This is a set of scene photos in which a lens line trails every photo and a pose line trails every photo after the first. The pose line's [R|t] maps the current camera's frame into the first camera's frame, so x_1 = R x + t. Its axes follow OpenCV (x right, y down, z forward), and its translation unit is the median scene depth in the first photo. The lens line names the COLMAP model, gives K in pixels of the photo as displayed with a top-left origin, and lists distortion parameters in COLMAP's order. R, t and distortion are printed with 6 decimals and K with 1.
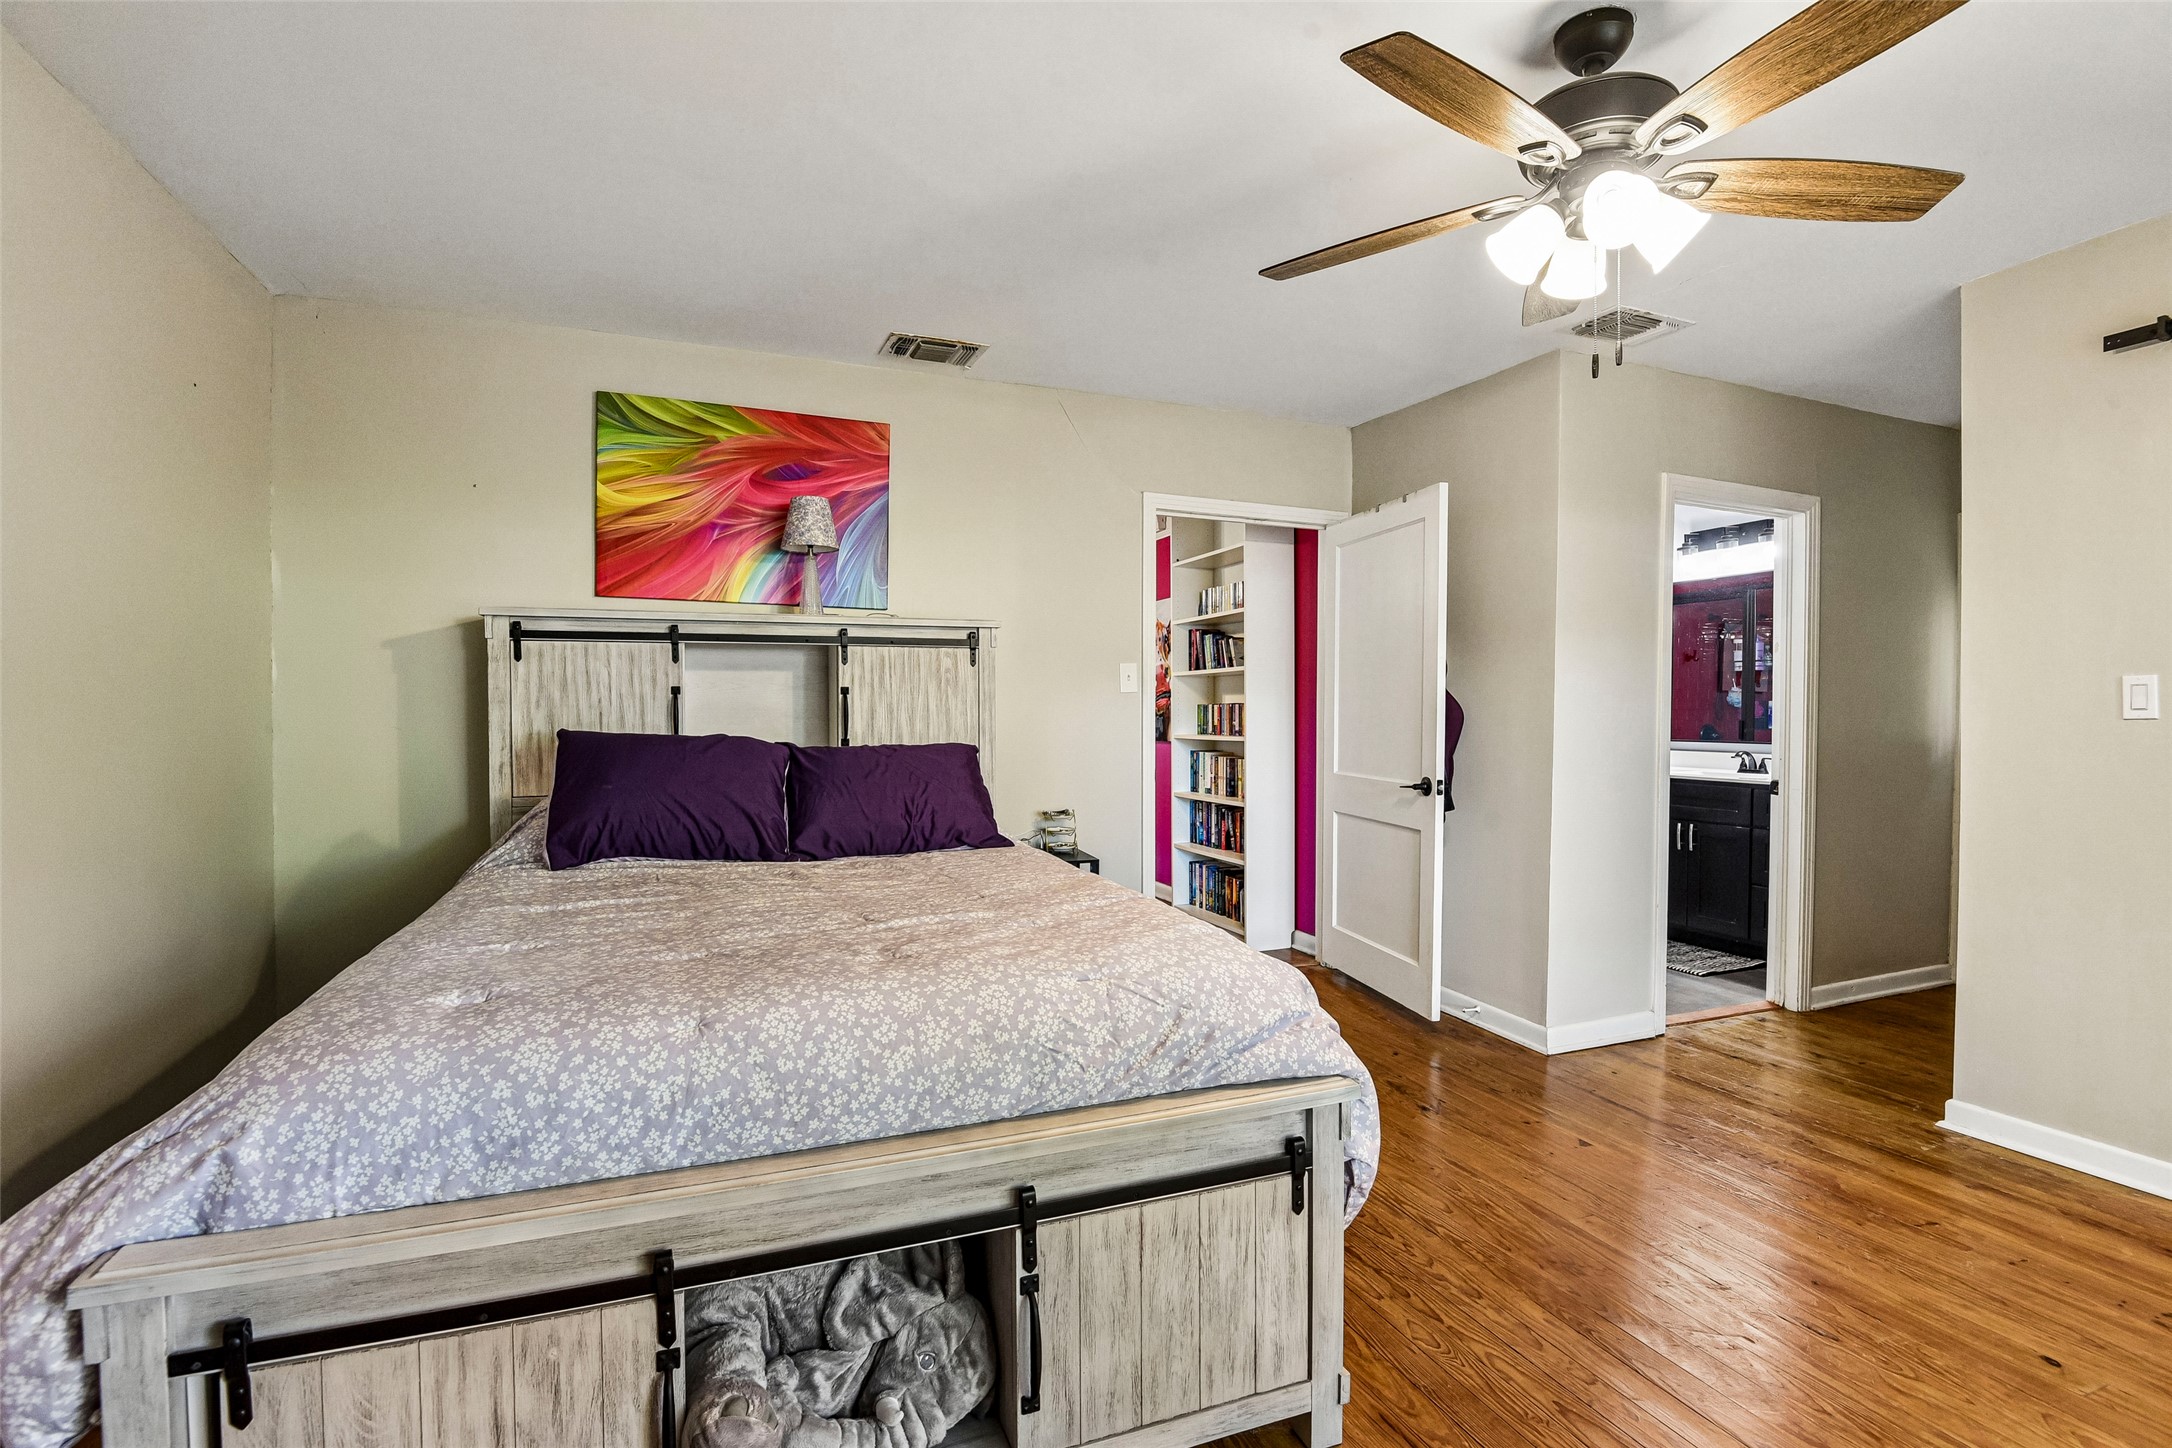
lens RADIAL K [[1006.6, 0, 1086.0], [0, 1006.6, 724.0], [0, 0, 1]] dist [-0.002242, -0.008706]
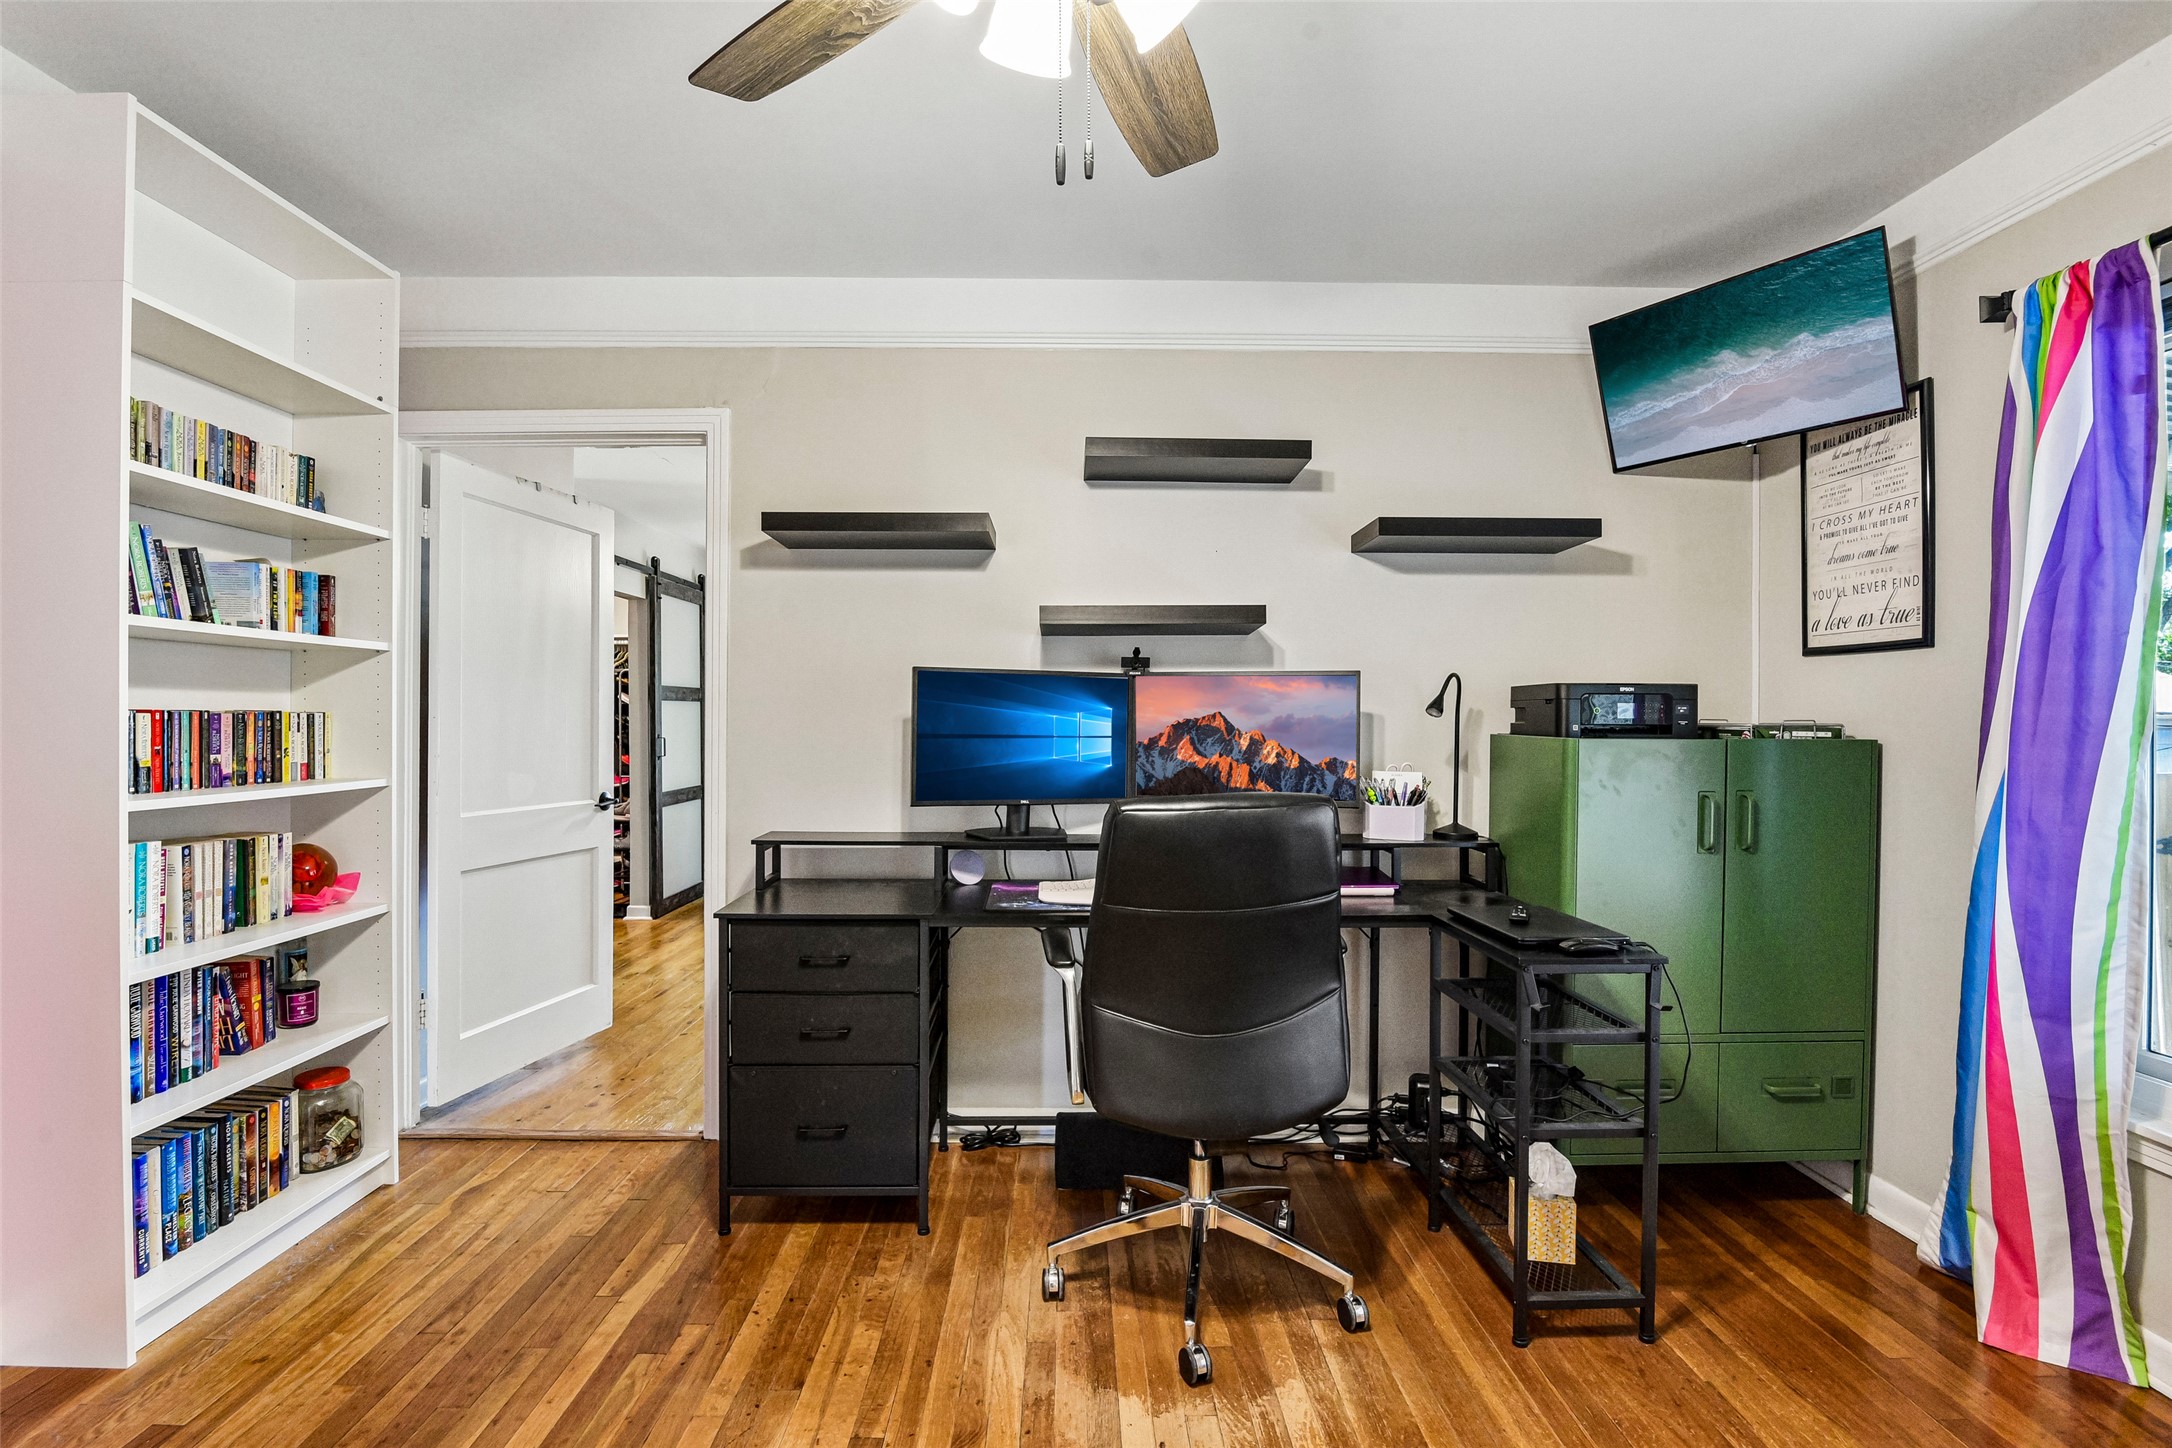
lens RADIAL K [[1029.8, 0, 1086.0], [0, 1029.8, 724.0], [0, 0, 1]] dist [-0.020347, -0.004823]
pose [[-0.929817, 0.000176, 0.368022, -0.341249], [0.004166, 0.999941, 0.010047, -0.017261], [-0.367999, 0.010876, -0.929763, 1.233695]]
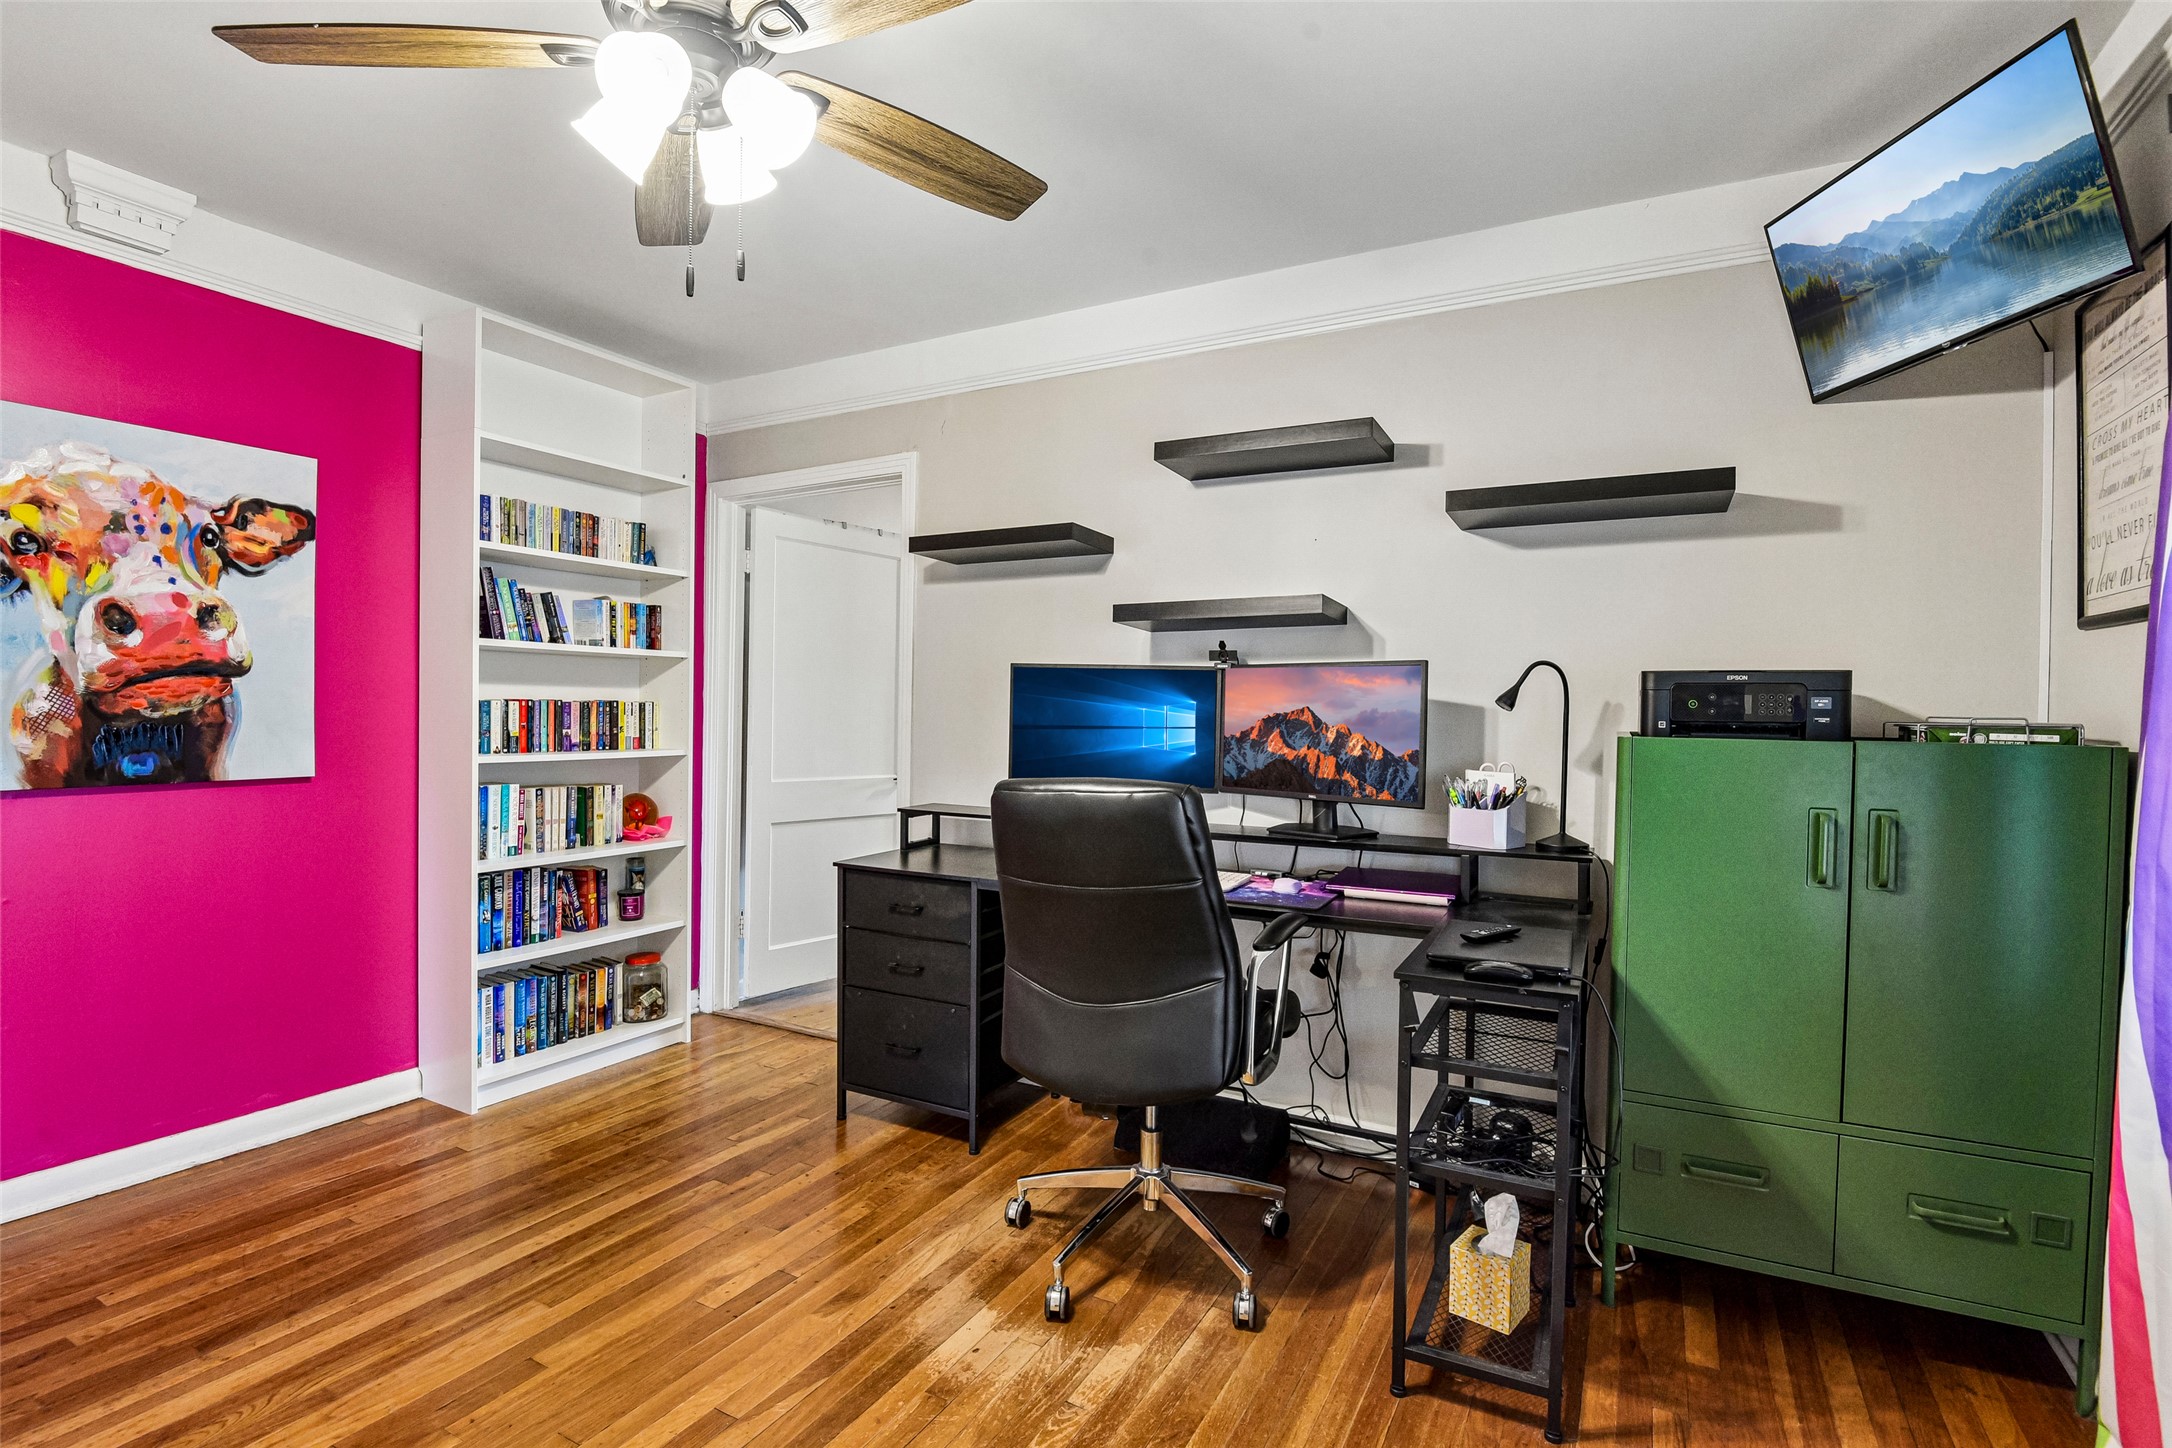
lens RADIAL K [[1029.8, 0, 1086.0], [0, 1029.8, 724.0], [0, 0, 1]] dist [-0.020347, -0.004823]
pose [[-0.629787, -0.012265, 0.776671, -0.545978], [-0.002401, 0.999901, 0.013843, -0.014866], [-0.776764, 0.006853, -0.629754, 1.127615]]
